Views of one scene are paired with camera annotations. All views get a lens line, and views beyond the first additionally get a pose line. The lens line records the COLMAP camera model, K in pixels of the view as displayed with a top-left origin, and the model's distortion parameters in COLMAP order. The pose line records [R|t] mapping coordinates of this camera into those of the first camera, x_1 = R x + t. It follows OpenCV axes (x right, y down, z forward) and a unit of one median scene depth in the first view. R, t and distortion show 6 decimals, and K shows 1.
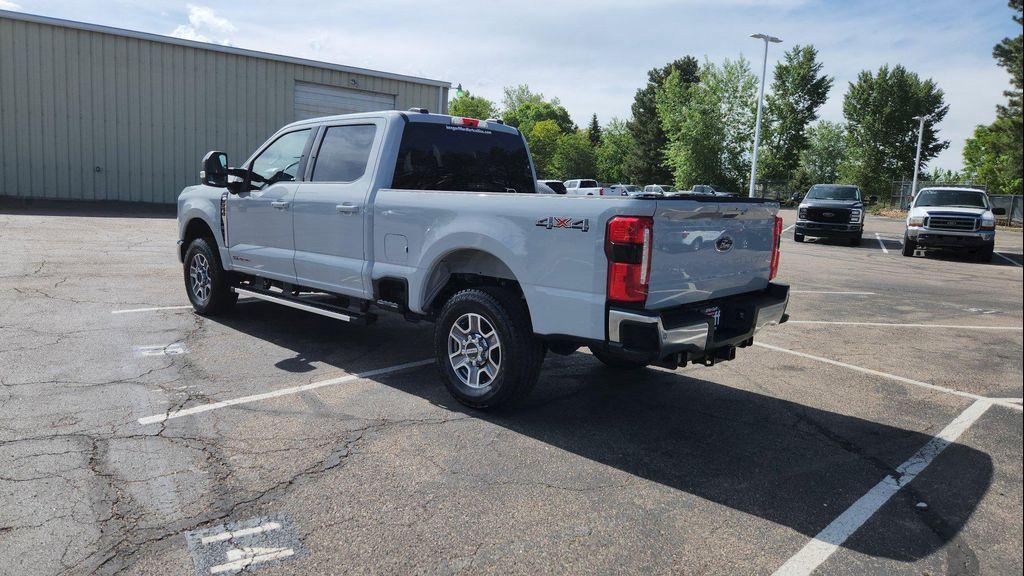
lens RADIAL K [[682.6, 0, 489.7], [0, 682.6, 280.7], [0, 0, 1]] dist [0.069682, -0.052546]
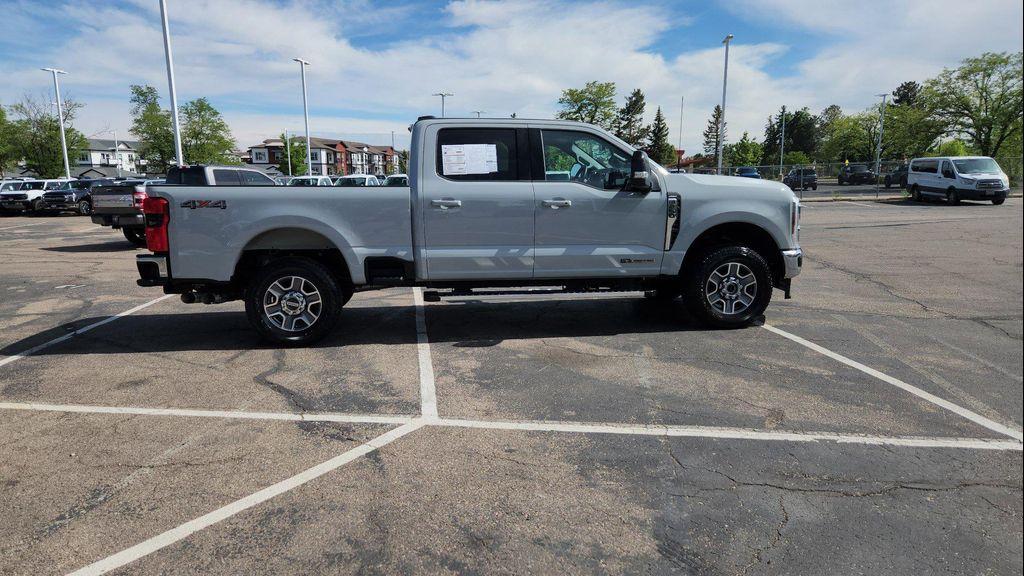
lens RADIAL K [[682.6, 0, 494.0], [0, 682.6, 293.4], [0, 0, 1]] dist [0.069682, -0.052546]
pose [[-0.630196, 0.088023, -0.771431, 0.827490], [-0.113865, 0.972334, 0.203966, -0.207876], [0.768042, 0.216377, -0.602738, 1.877981]]
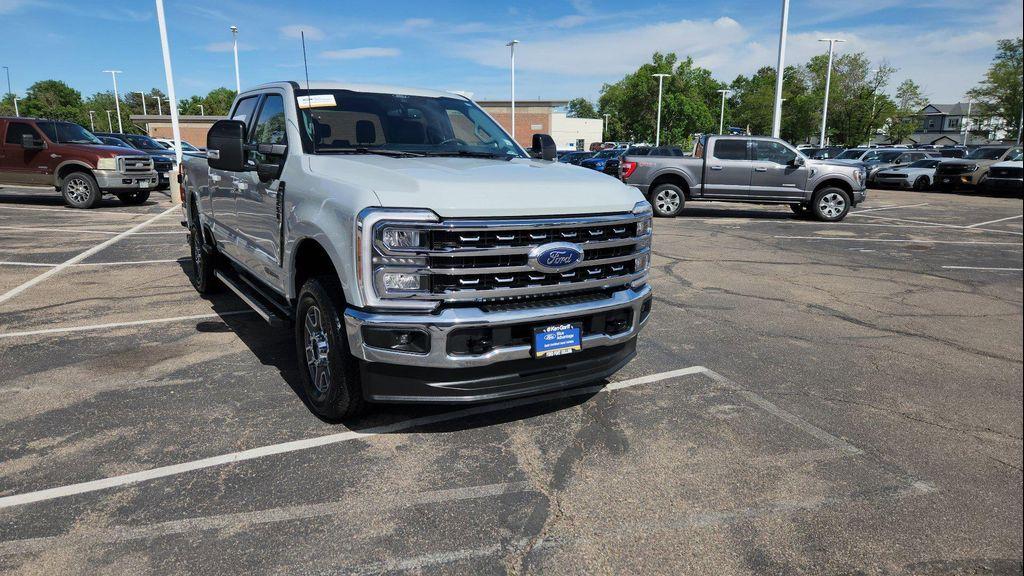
lens RADIAL K [[686.9, 0, 494.4], [0, 686.9, 297.4], [0, 0, 1]] dist [0.065210, -0.050036]
pose [[-0.966577, -0.107210, 0.232885, -0.610155], [-0.022905, 0.940846, 0.338060, -0.311578], [-0.255353, 0.321427, -0.911855, 2.054077]]
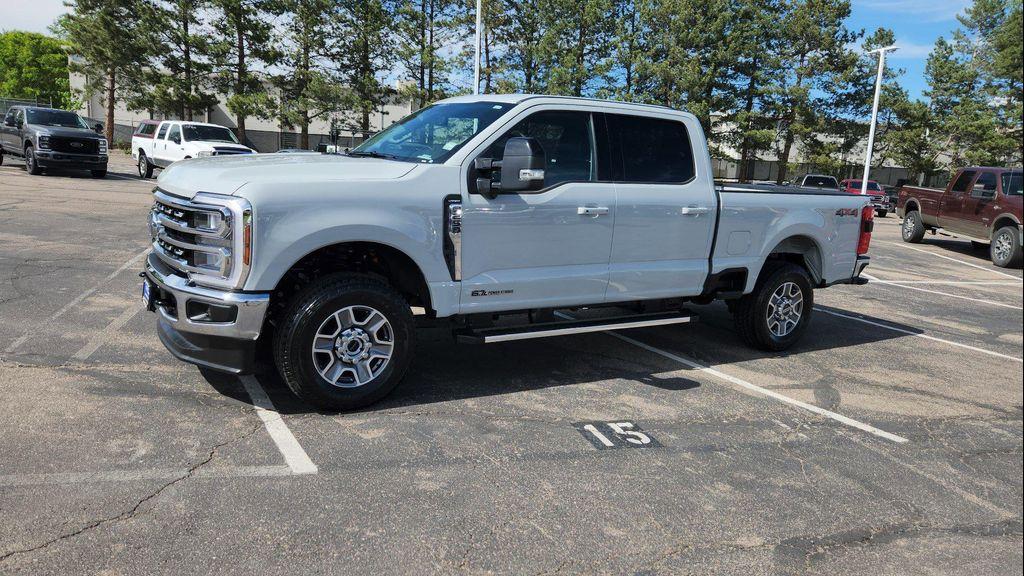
lens RADIAL K [[688.2, 0, 495.1], [0, 688.2, 276.4], [0, 0, 1]] dist [0.068038, -0.050380]
pose [[0.246045, -0.185614, 0.951320, -1.142745], [0.068953, 0.982358, 0.173836, -0.188475], [-0.966803, 0.022825, 0.254503, 0.934446]]
